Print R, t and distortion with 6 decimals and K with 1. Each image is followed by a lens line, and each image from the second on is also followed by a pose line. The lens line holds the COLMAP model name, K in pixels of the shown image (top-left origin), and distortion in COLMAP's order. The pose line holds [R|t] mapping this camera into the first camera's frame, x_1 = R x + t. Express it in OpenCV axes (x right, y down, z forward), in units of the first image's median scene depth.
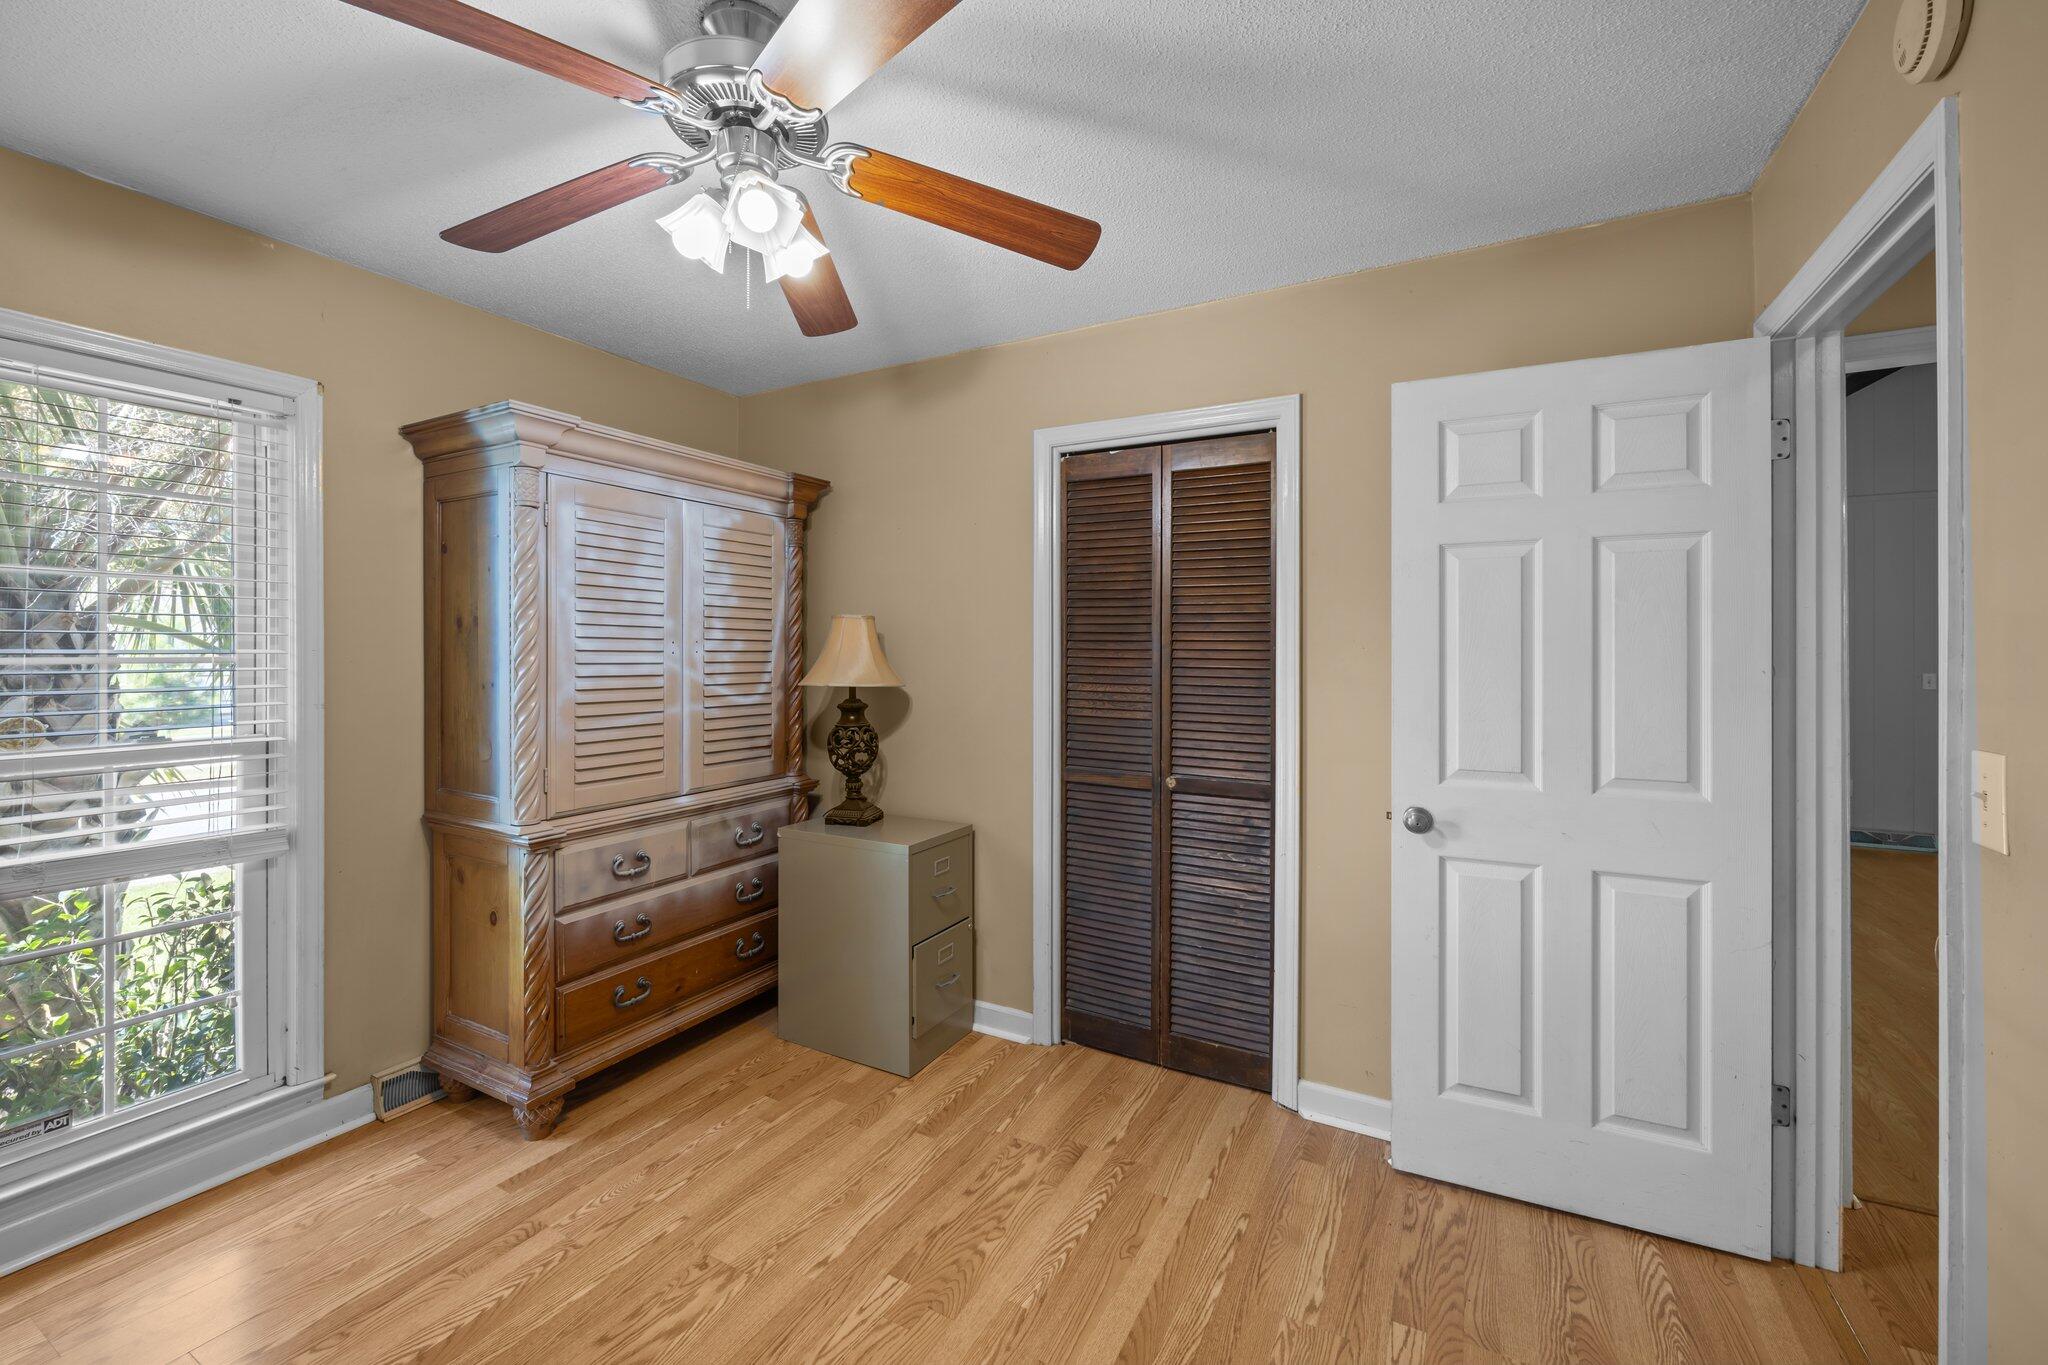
lens RADIAL K [[824.0, 0, 1023.1], [0, 824.0, 651.4], [0, 0, 1]] dist [-0.008585, -0.000788]
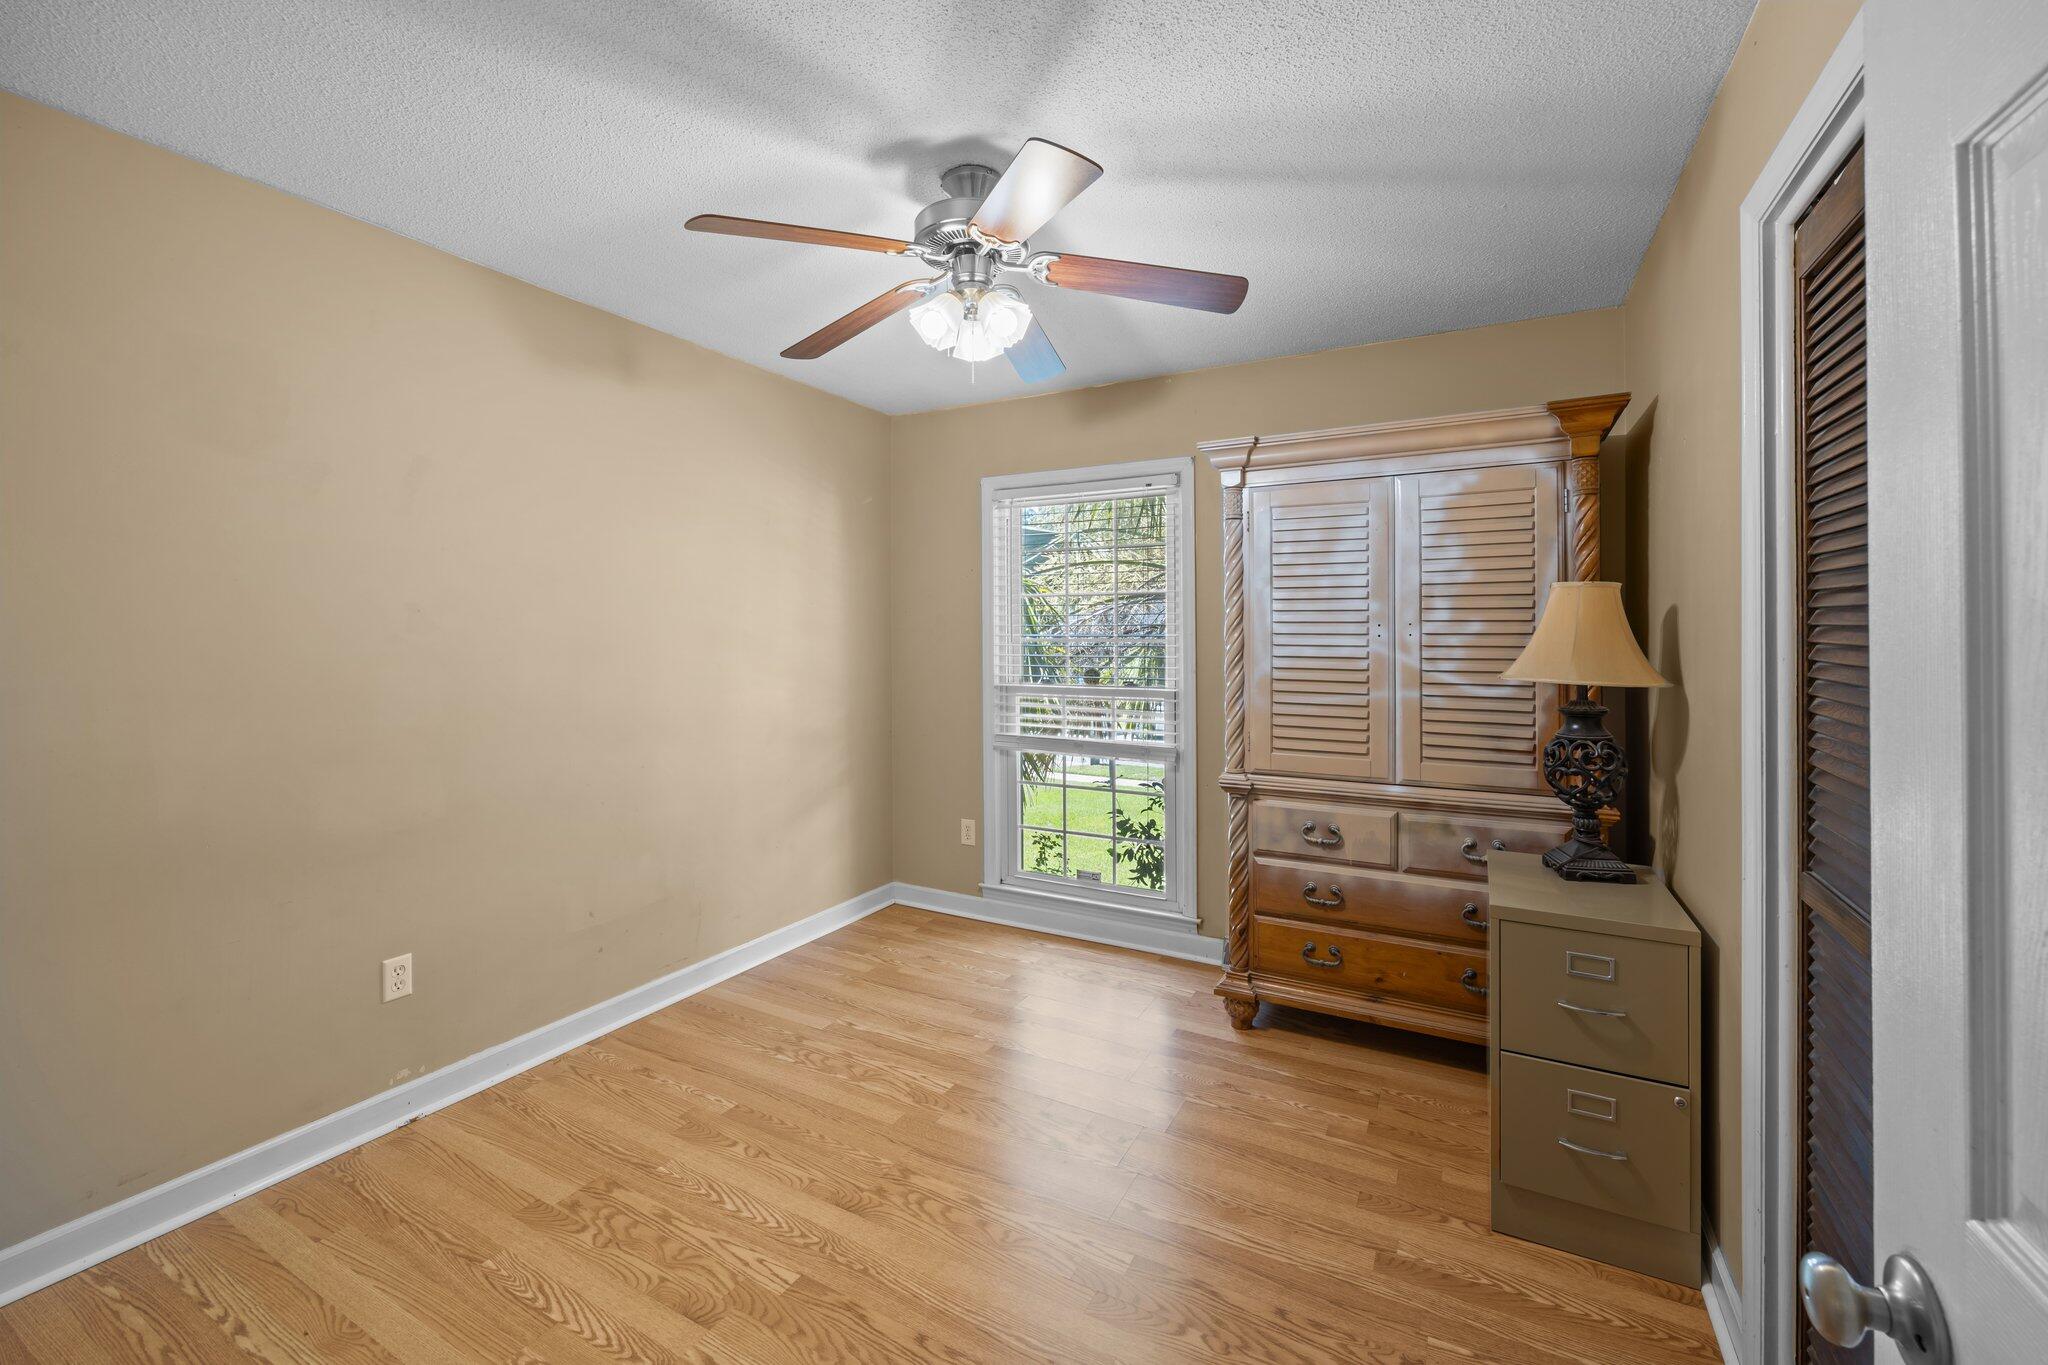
lens RADIAL K [[824.0, 0, 1021.2], [0, 824.0, 637.6], [0, 0, 1]] dist [-0.008585, -0.000788]
pose [[-0.008995, -0.005677, -0.999943, 0.568243], [0.000407, 0.999984, -0.005681, 0.009622], [0.999959, -0.000458, -0.008992, 0.589976]]
